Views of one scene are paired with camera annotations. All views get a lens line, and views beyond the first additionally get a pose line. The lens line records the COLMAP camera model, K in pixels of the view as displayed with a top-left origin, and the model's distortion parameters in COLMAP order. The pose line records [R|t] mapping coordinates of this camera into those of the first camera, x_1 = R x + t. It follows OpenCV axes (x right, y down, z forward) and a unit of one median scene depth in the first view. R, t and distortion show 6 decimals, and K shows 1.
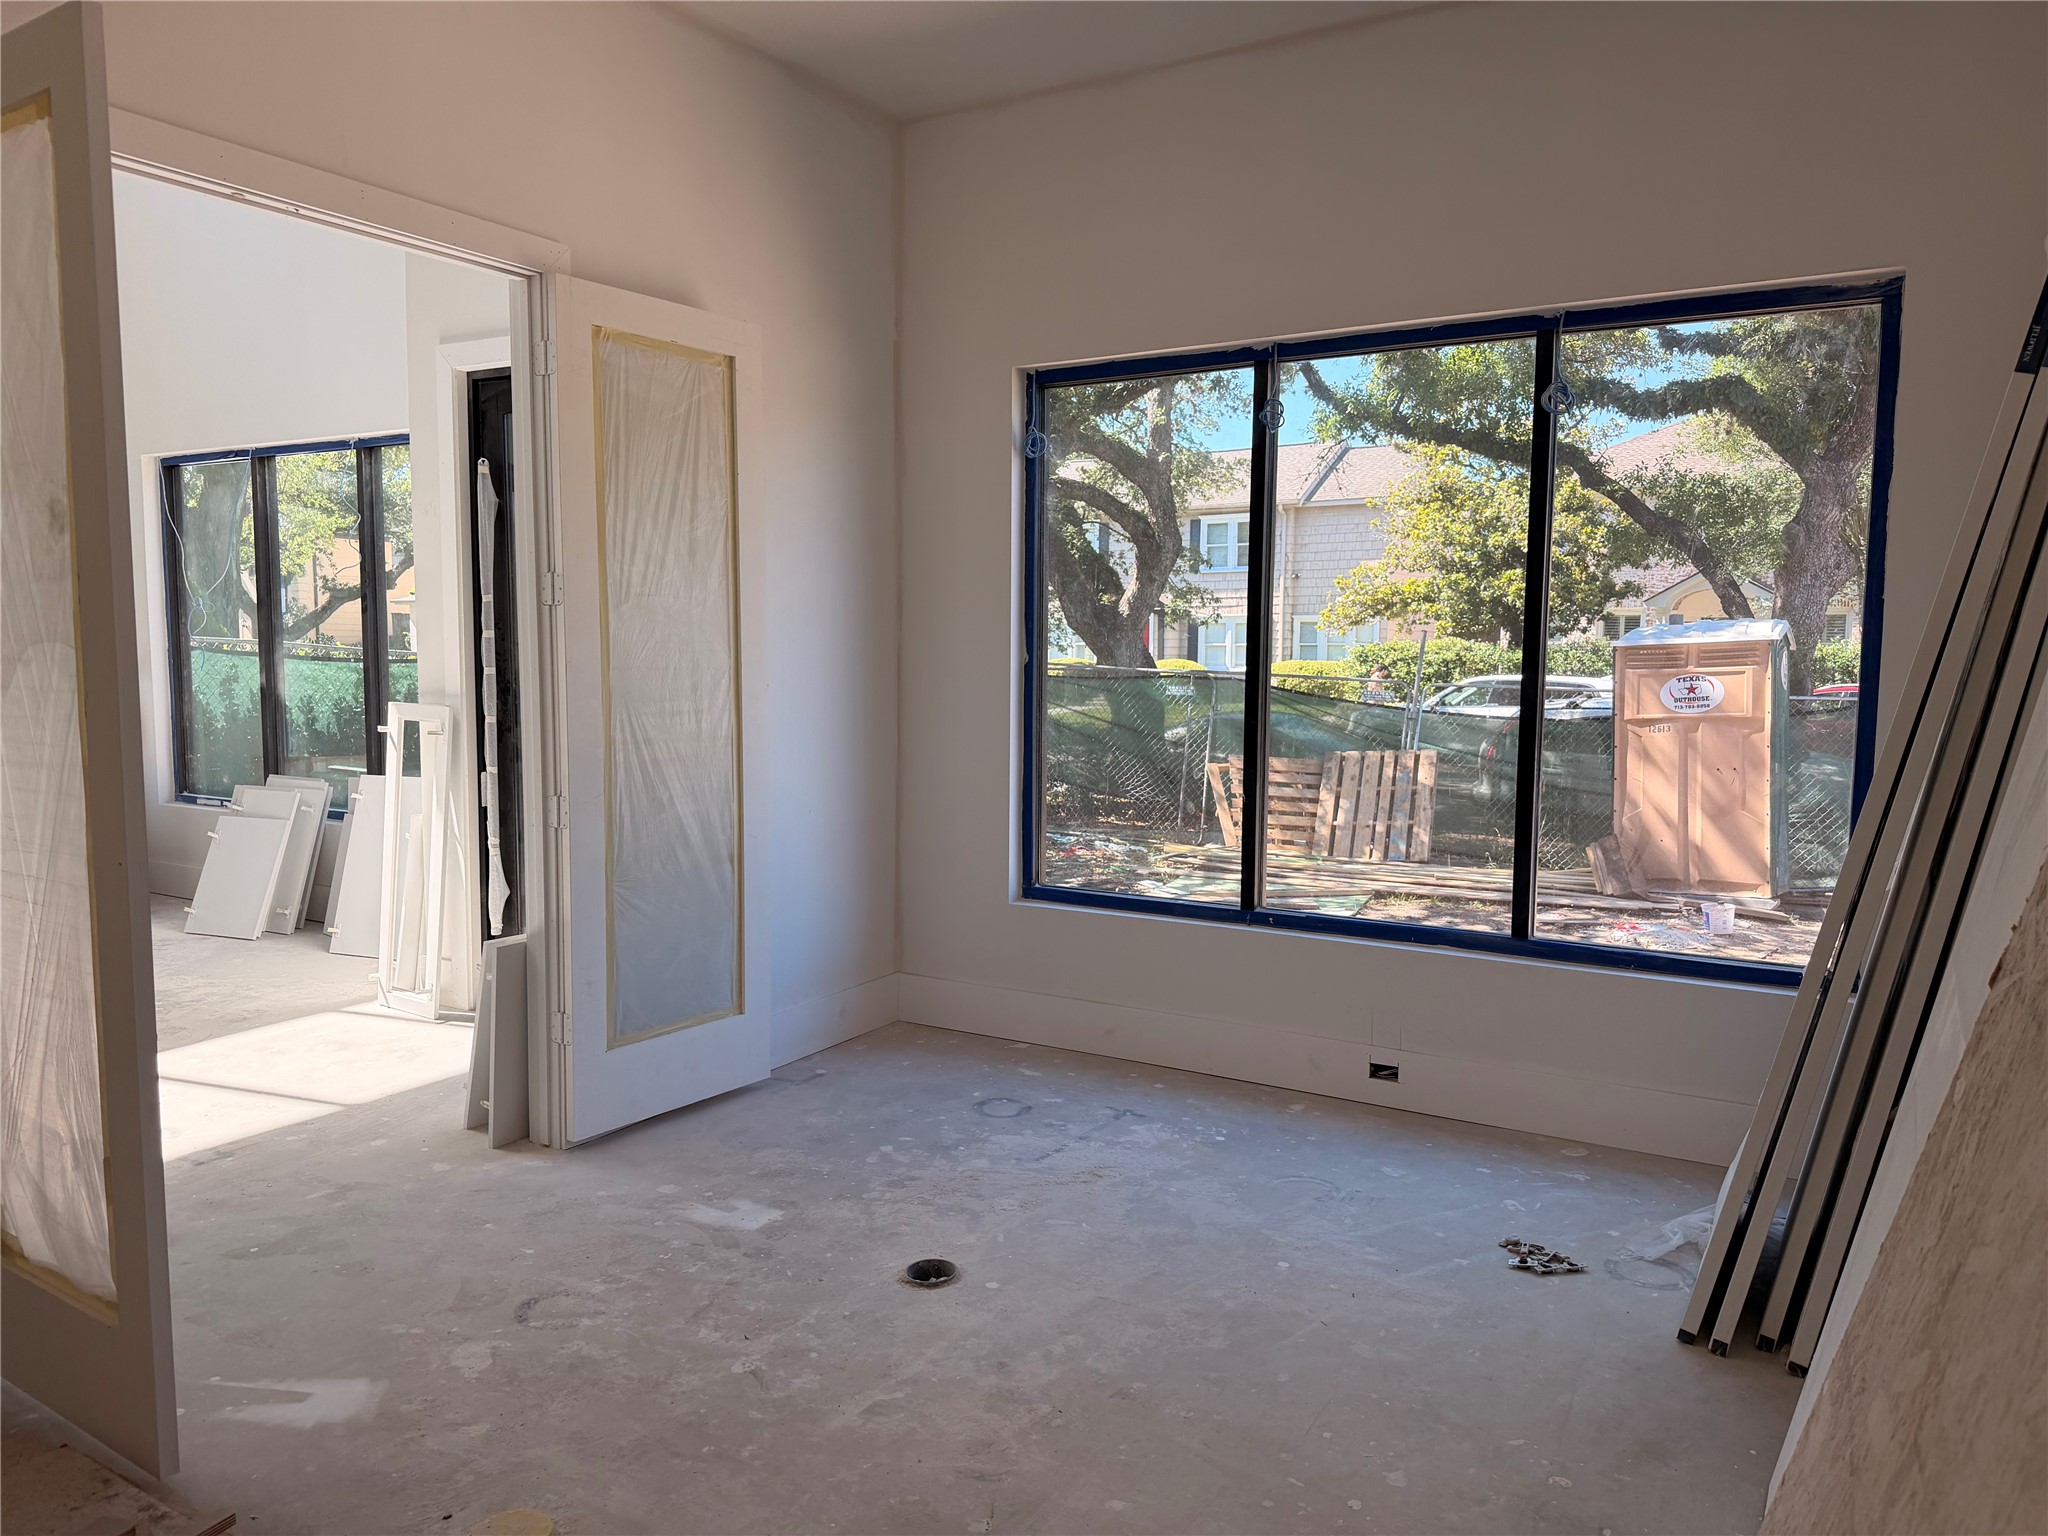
lens RADIAL K [[1429.8, 0, 1012.4], [0, 1429.8, 774.1], [0, 0, 1]] dist [0.050387, -0.059621]
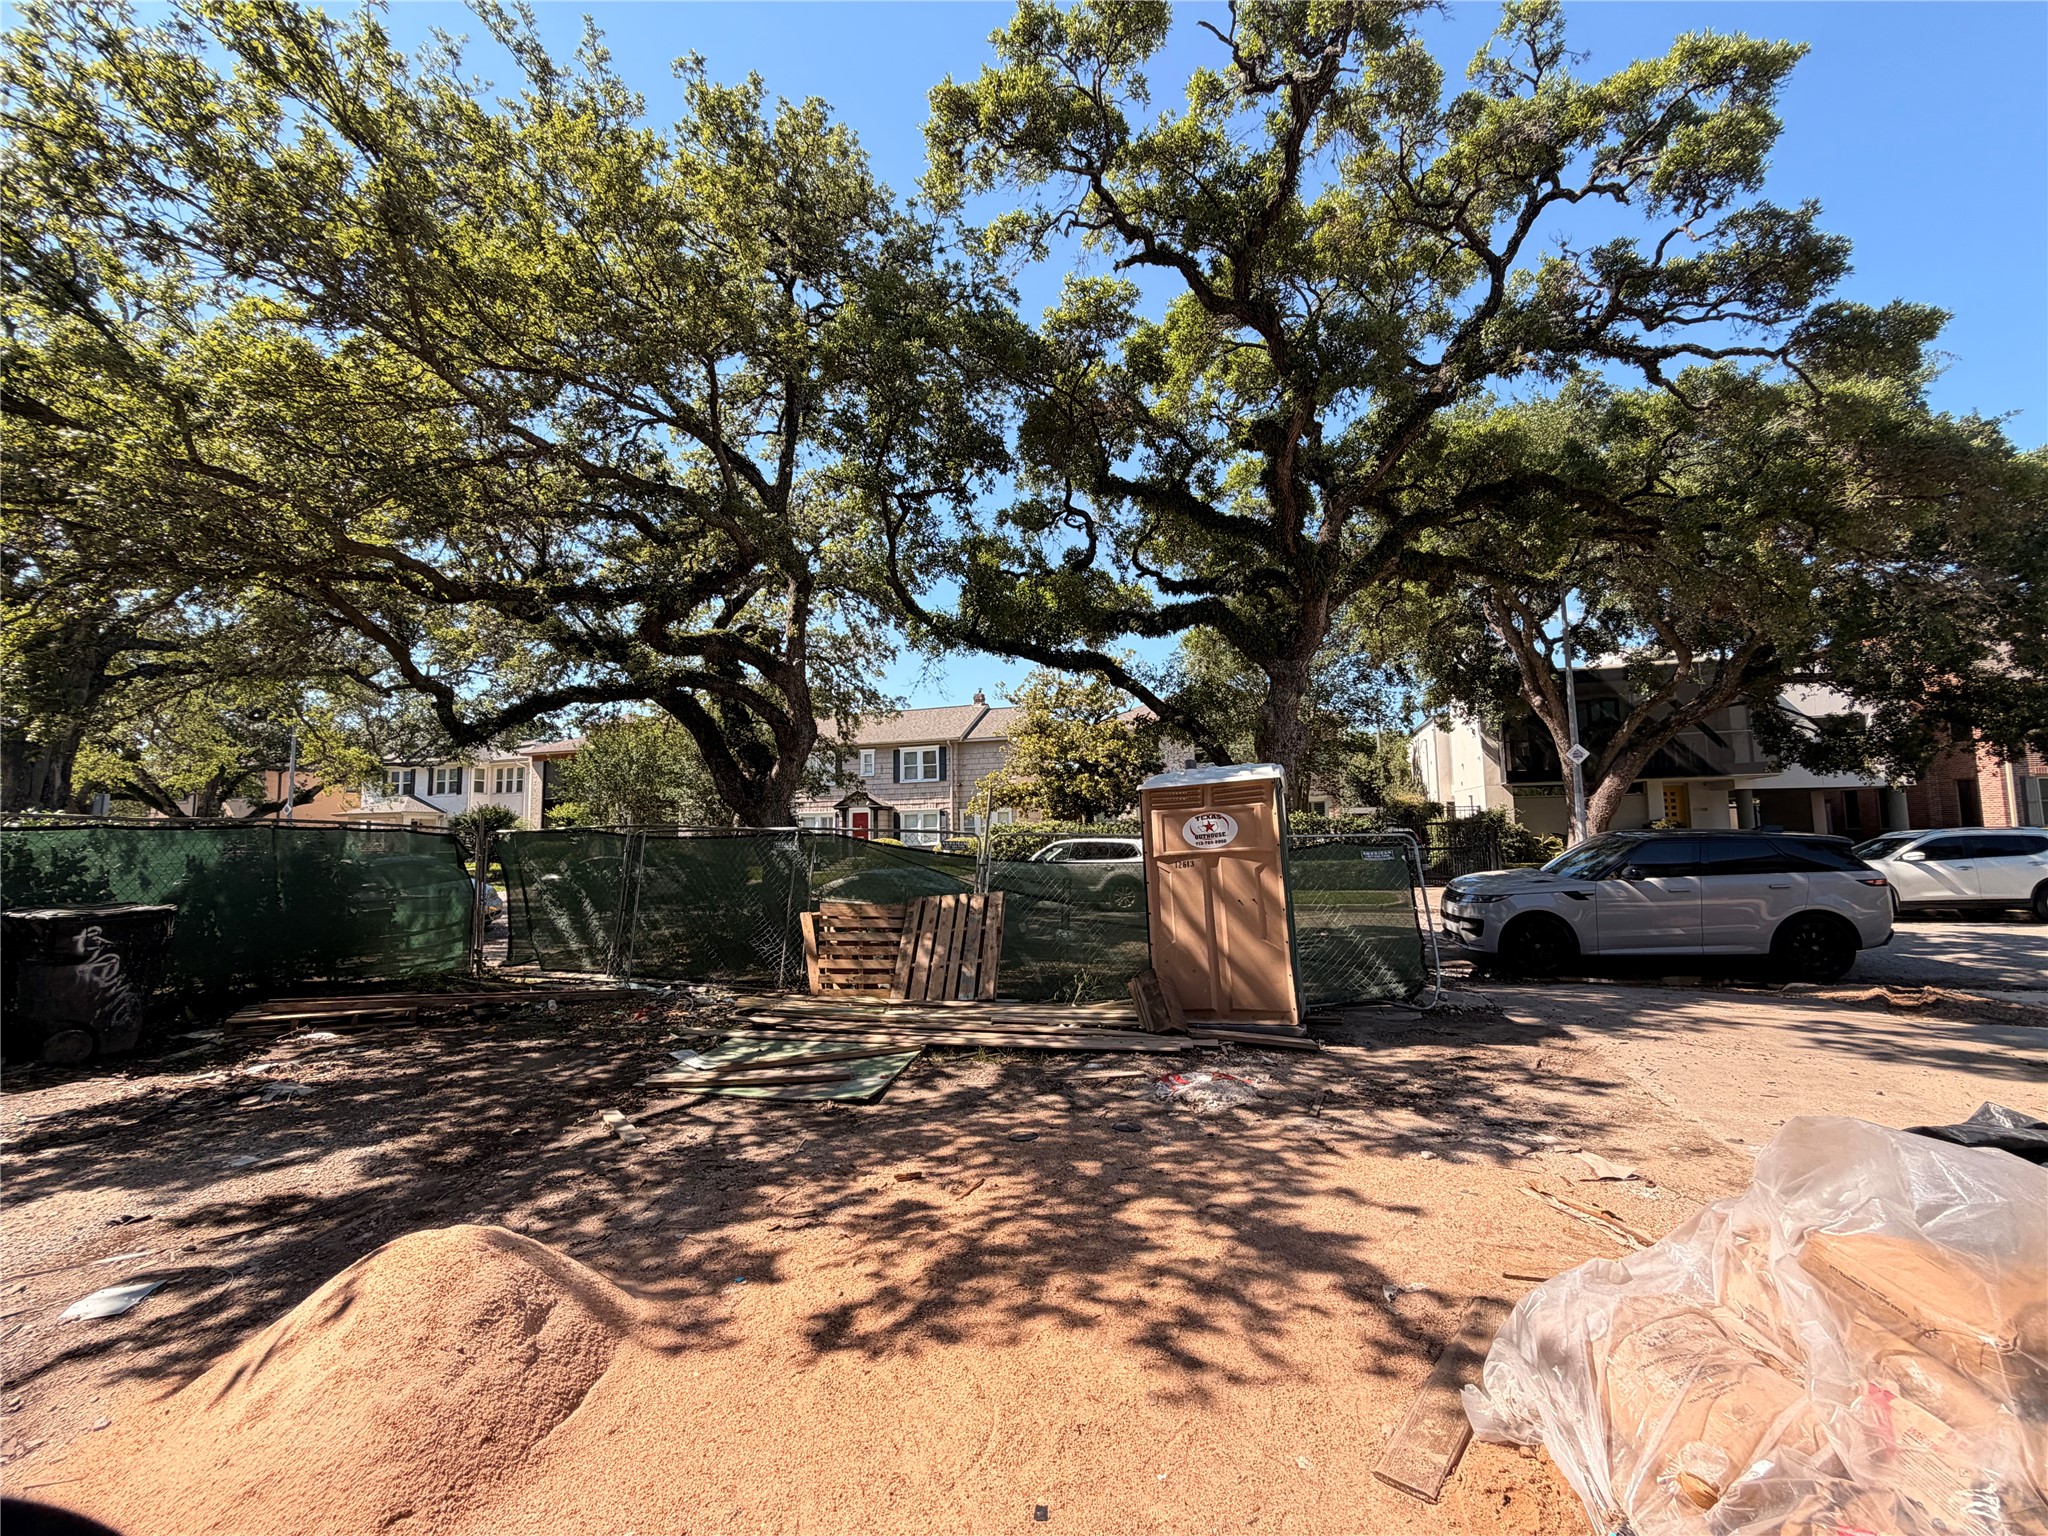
lens RADIAL K [[813.2, 0, 1039.1], [0, 813.2, 769.8], [0, 0, 1]] dist [-0.002823, 0.000800]
pose [[0.966003, 0.000396, 0.258531, 0.069494], [0.043722, 0.985345, -0.164875, -0.002367], [-0.254808, 0.170573, 0.951829, 0.162229]]
